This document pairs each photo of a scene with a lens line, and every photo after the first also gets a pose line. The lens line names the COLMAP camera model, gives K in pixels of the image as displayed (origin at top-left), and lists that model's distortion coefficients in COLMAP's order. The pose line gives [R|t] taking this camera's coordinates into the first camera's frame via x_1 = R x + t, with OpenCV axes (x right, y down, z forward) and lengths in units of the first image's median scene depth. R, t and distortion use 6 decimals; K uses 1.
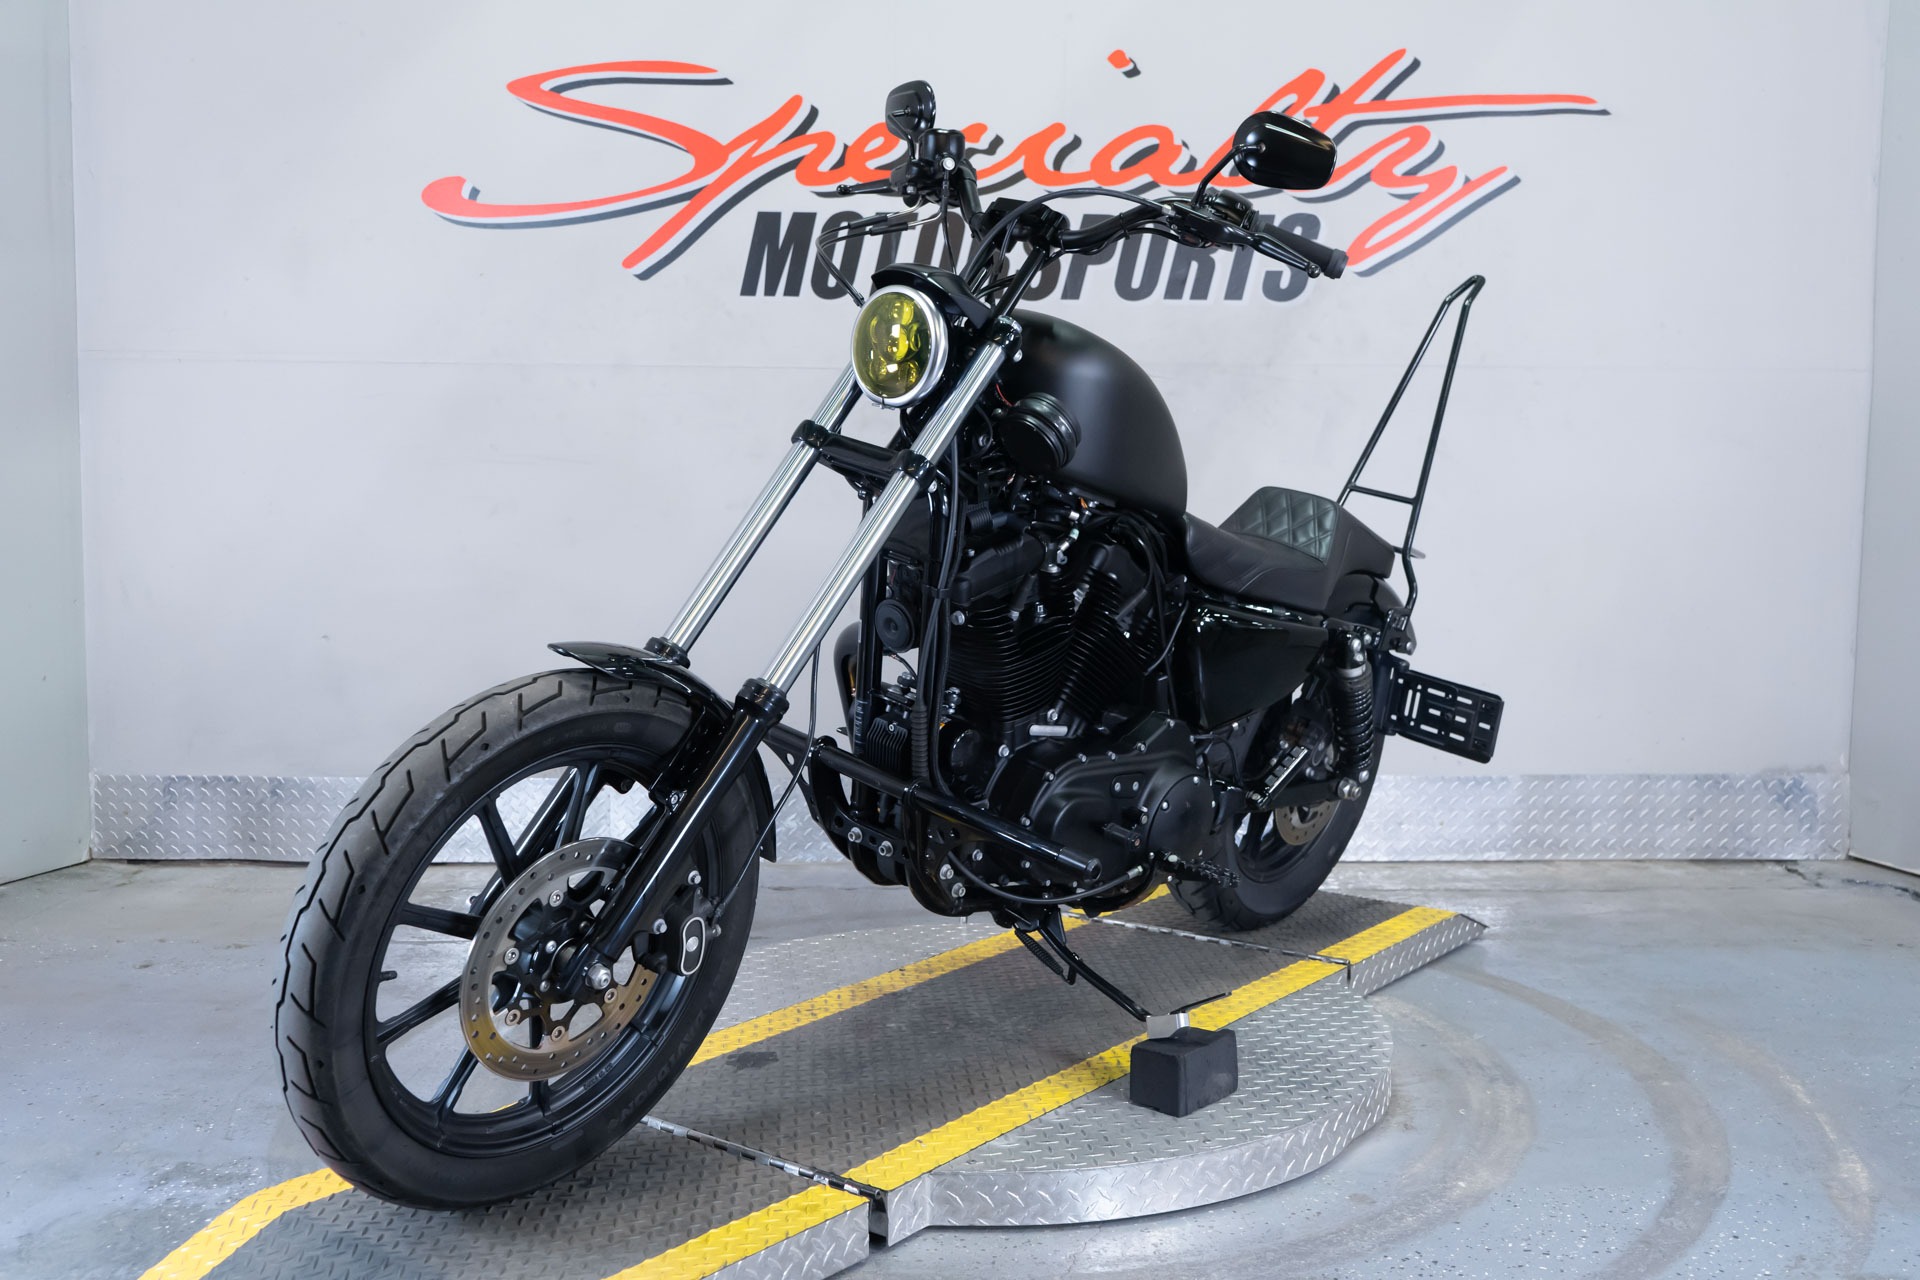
lens RADIAL K [[1861.7, 0, 960.0], [0, 1861.7, 640.0], [0, 0, 1]] dist [0.002381, 0.007837]
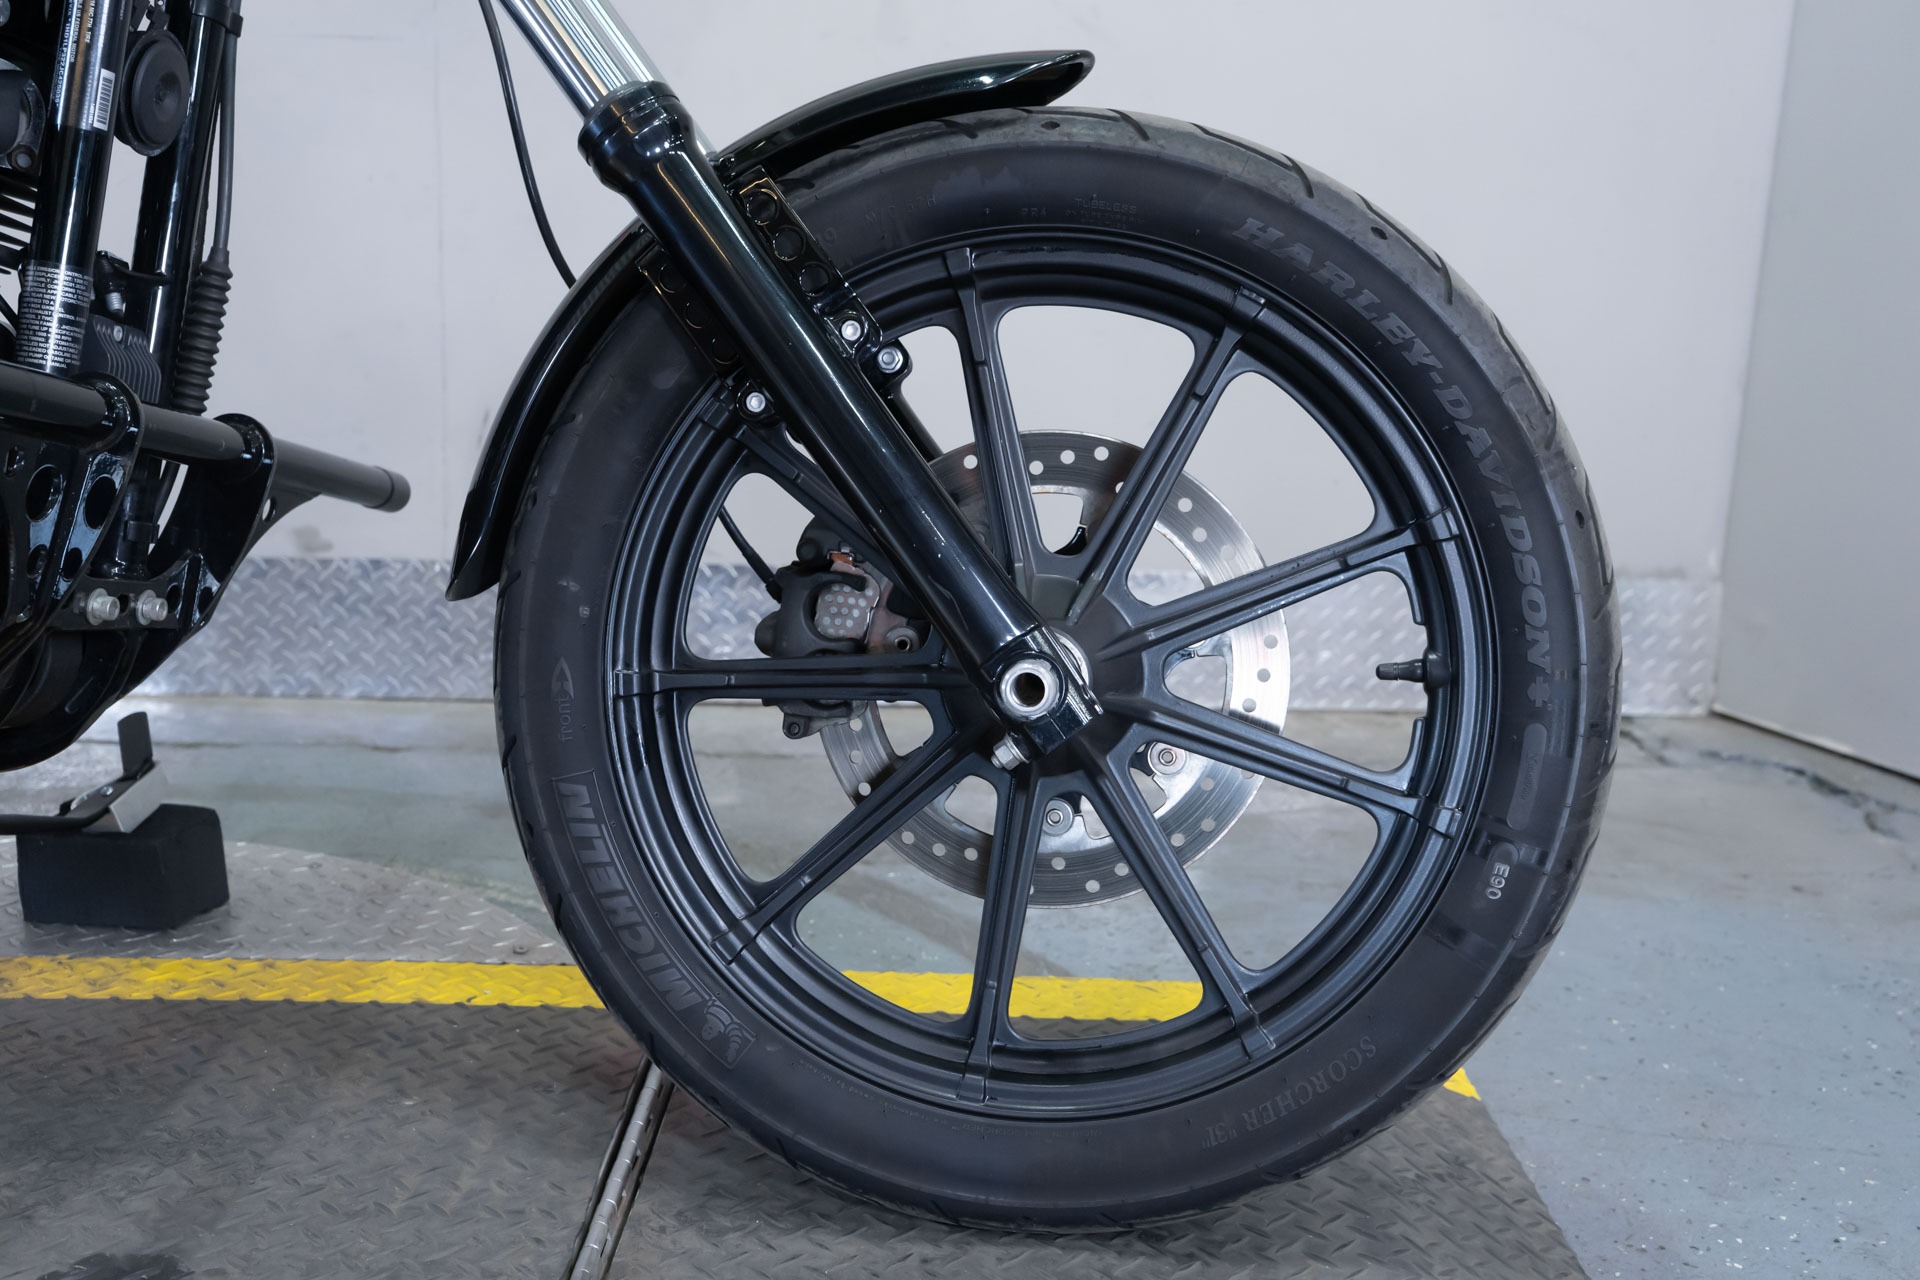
lens RADIAL K [[1786.6, 0, 960.0], [0, 1786.6, 640.0], [0, 0, 1]] dist [-0.003726, 0.011861]
pose [[0.998531, 0.018297, 0.051004, 0.192764], [-0.023710, 0.993908, 0.107629, 0.033180], [-0.048724, -0.108680, 0.992882, 0.418047]]
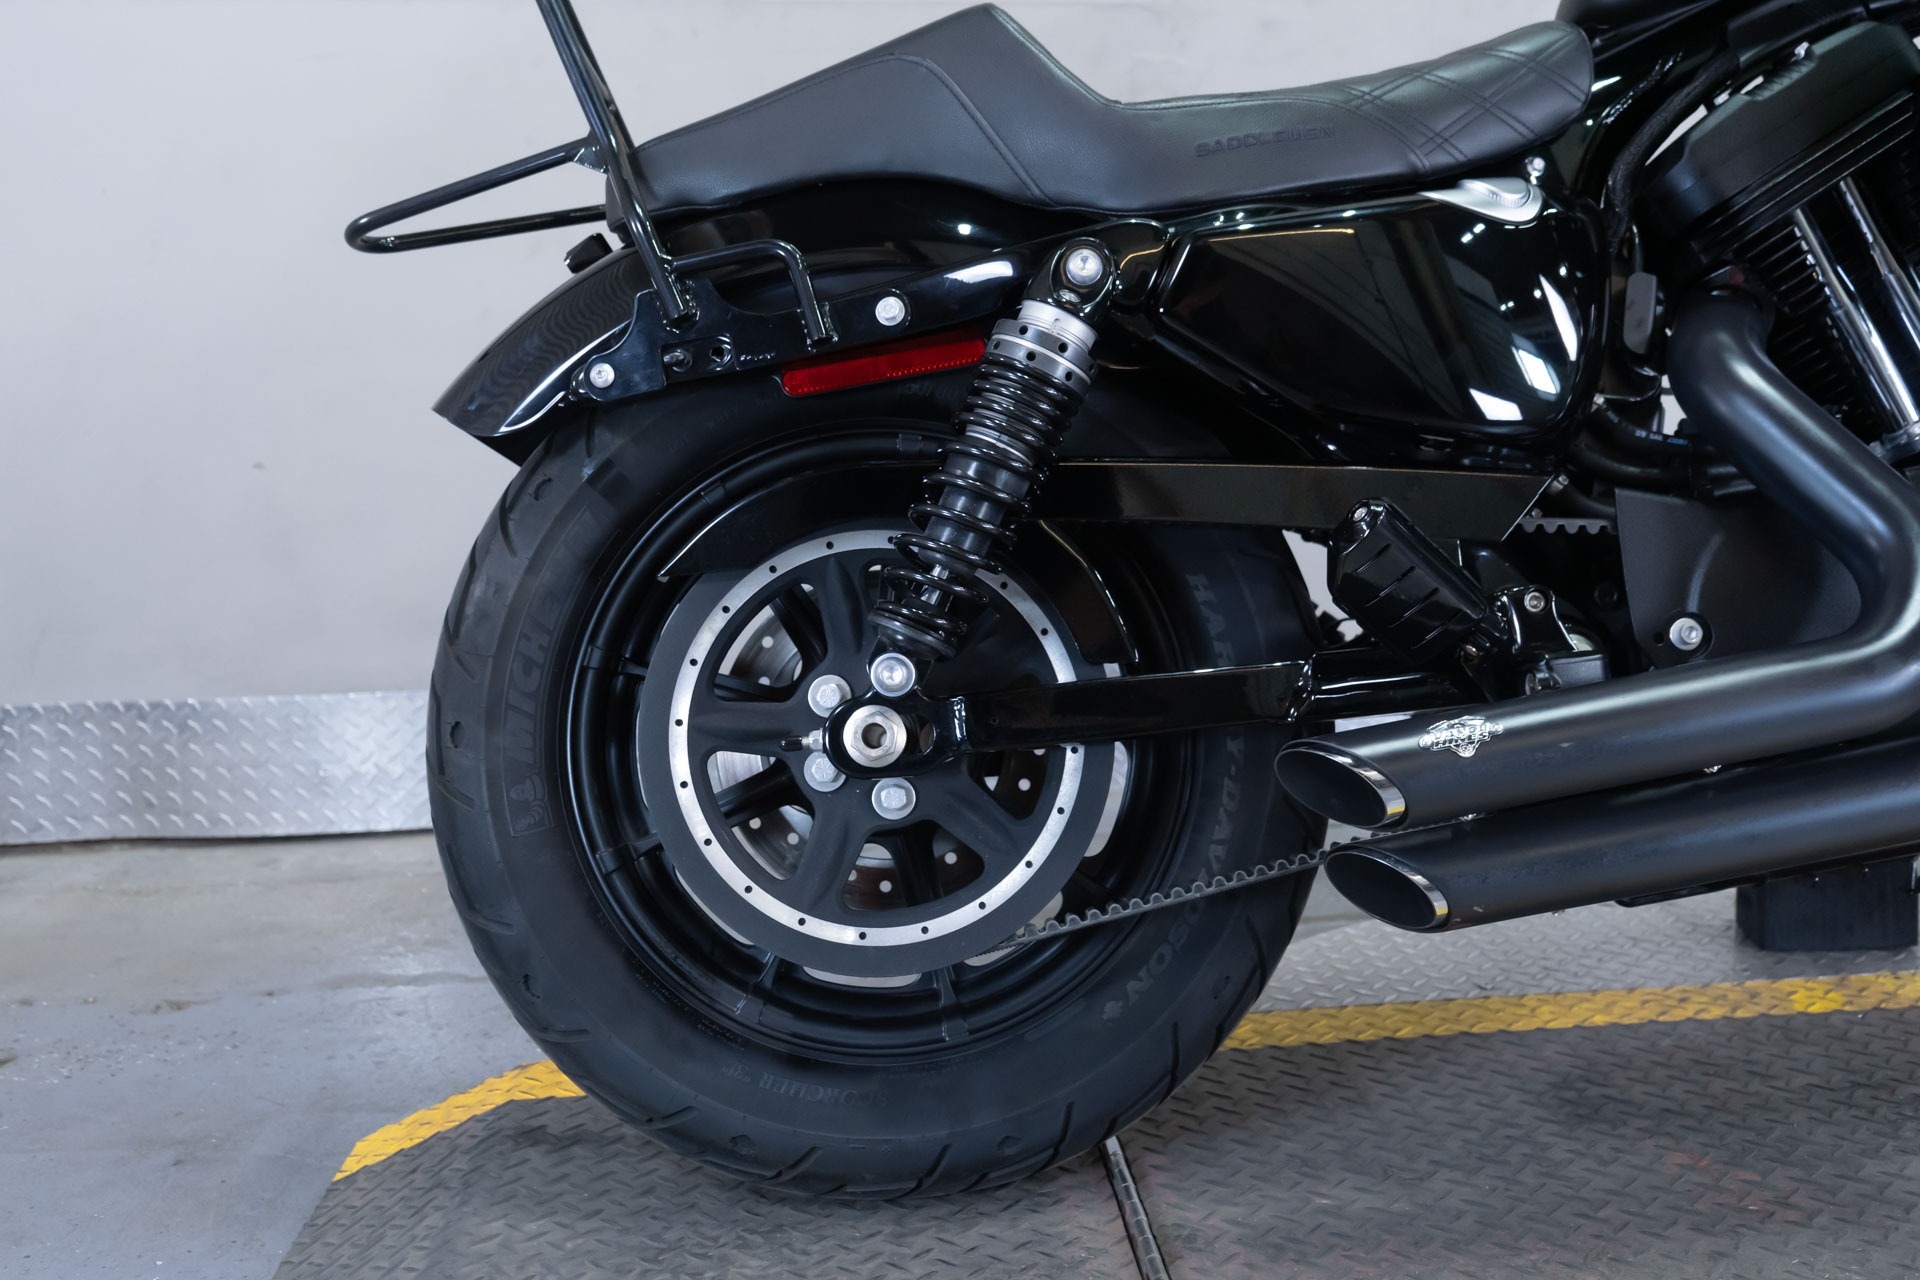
lens RADIAL K [[1843.0, 0, 960.0], [0, 1843.0, 640.0], [0, 0, 1]] dist [-0.008214, 0.012926]
pose [[0.993339, -0.042601, 0.107064, -0.187030], [0.037774, 0.998193, 0.046722, 0.037035], [-0.108861, -0.042367, 0.993154, 0.392850]]
